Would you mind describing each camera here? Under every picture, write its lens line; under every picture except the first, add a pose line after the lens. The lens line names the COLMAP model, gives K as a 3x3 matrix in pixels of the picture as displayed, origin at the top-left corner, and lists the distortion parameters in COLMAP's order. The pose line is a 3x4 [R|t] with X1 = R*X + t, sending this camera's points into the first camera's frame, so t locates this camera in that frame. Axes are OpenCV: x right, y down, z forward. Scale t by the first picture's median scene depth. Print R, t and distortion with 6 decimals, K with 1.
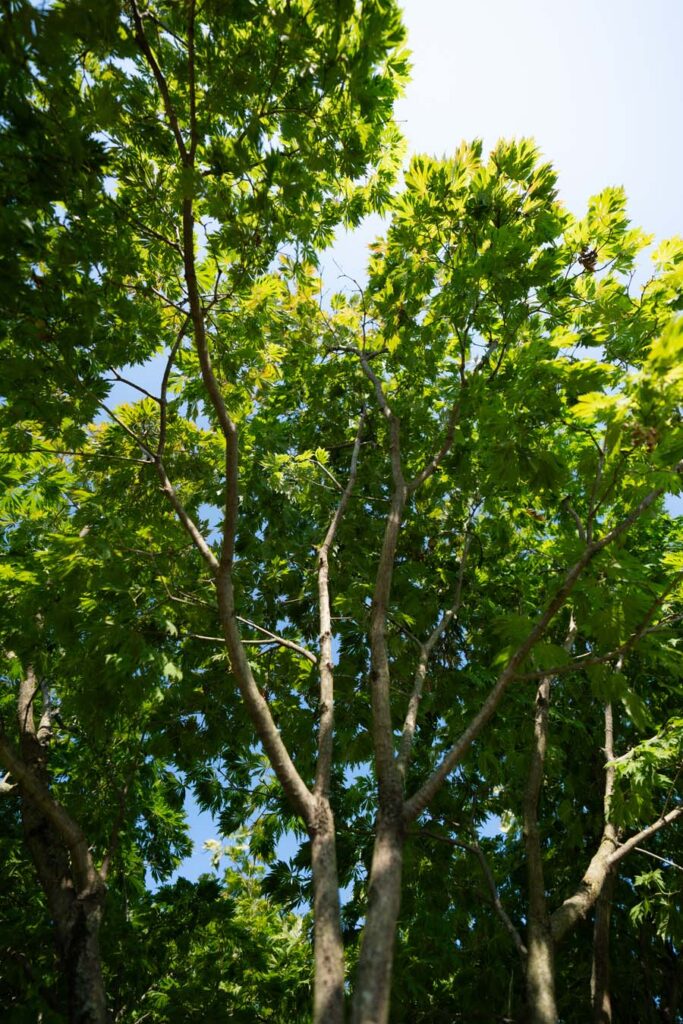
lens RADIAL K [[449.8, 0, 339.3], [0, 449.8, 507.3], [0, 0, 1]] dist [-0.014580, 0.002014]
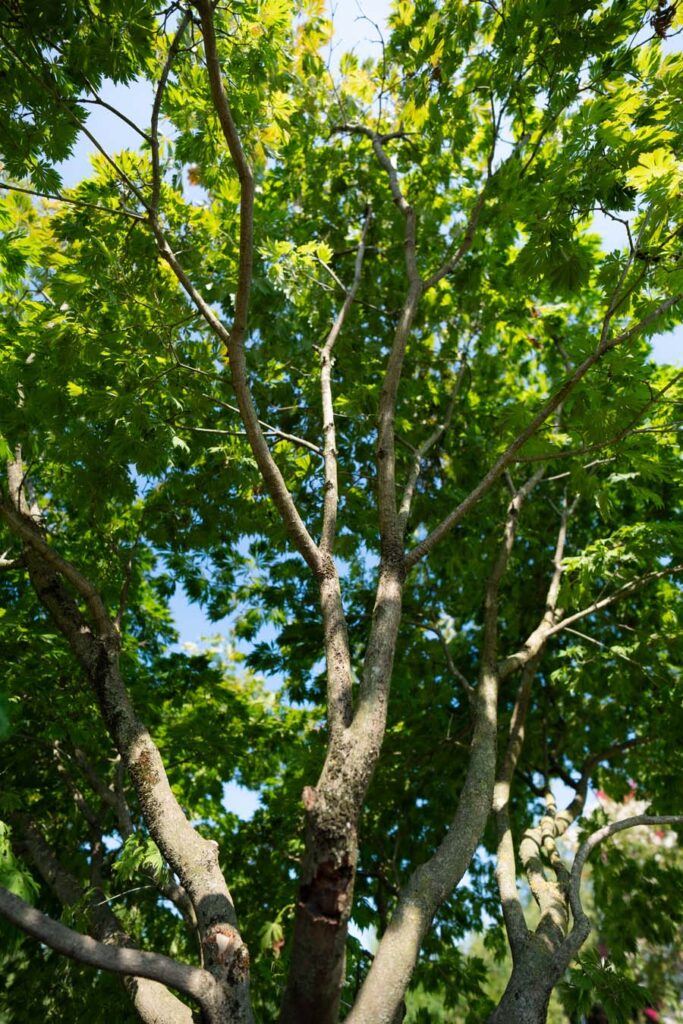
lens RADIAL K [[449.8, 0, 339.5], [0, 449.8, 508.9], [0, 0, 1]] dist [-0.014580, 0.002014]
pose [[0.993338, 0.056657, 0.100345, -0.071767], [-0.082819, 0.956481, 0.279793, 0.127365], [-0.080126, -0.286240, 0.954802, -0.020311]]
